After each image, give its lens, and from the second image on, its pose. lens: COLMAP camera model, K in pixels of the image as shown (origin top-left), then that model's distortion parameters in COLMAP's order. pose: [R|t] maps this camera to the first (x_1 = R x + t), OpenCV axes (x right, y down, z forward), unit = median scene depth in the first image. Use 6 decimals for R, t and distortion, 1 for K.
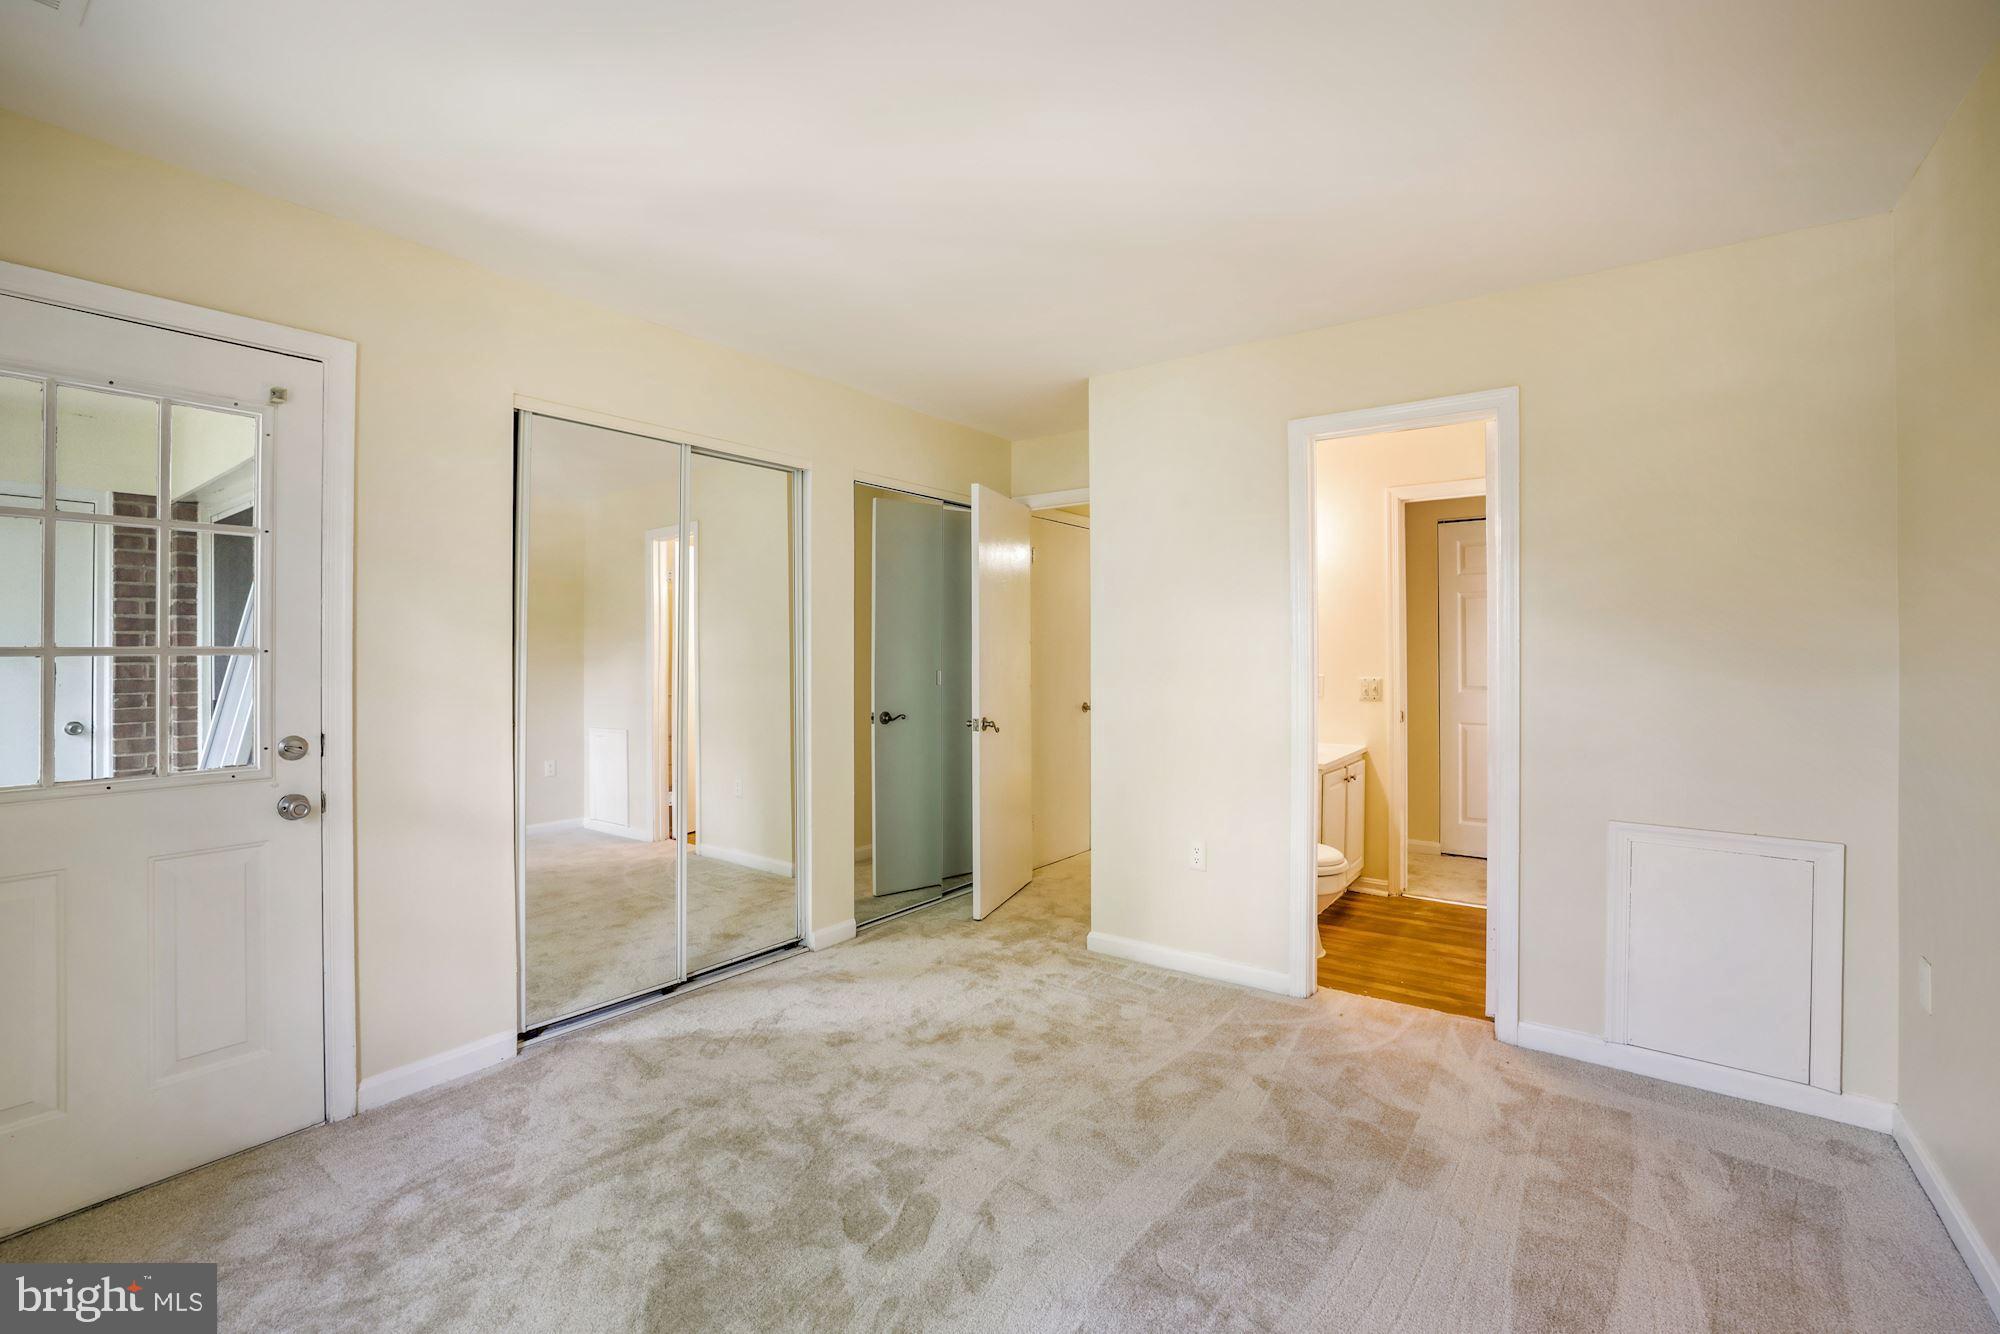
lens RADIAL K [[867.3, 0, 1000.5], [0, 867.3, 658.9], [0, 0, 1]] dist [-0.021688, 0.000234]
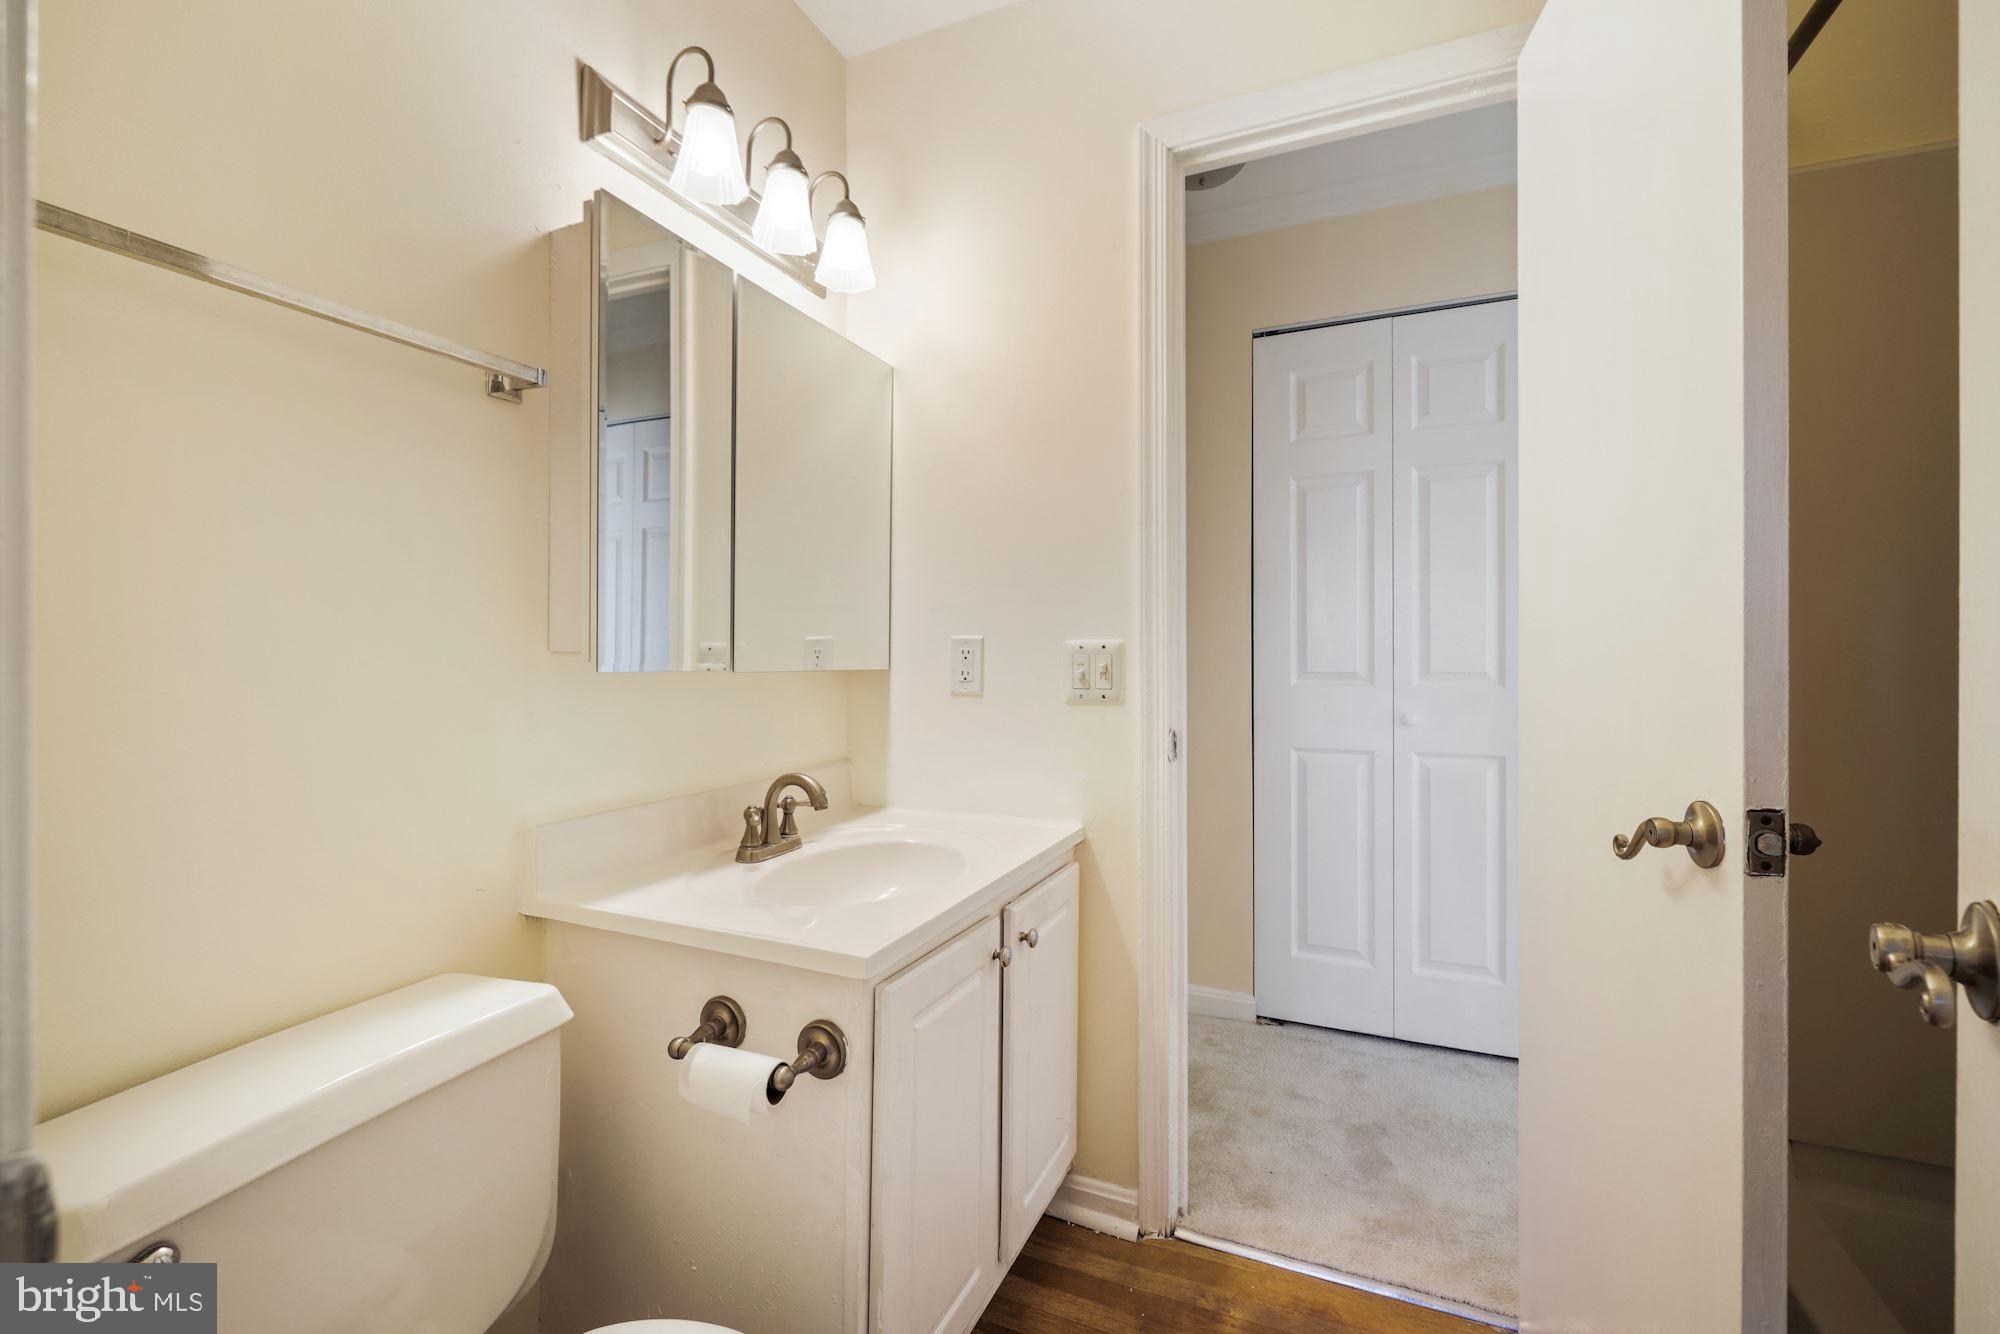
lens RADIAL K [[850.8, 0, 1003.6], [0, 850.8, 662.2], [0, 0, 1]] dist [0.002964, -0.003929]
pose [[0.977307, 0.005036, 0.211768, 0.313831], [-0.004366, 0.999984, -0.003632, 0.032408], [-0.211783, 0.002625, 0.977313, 0.653364]]
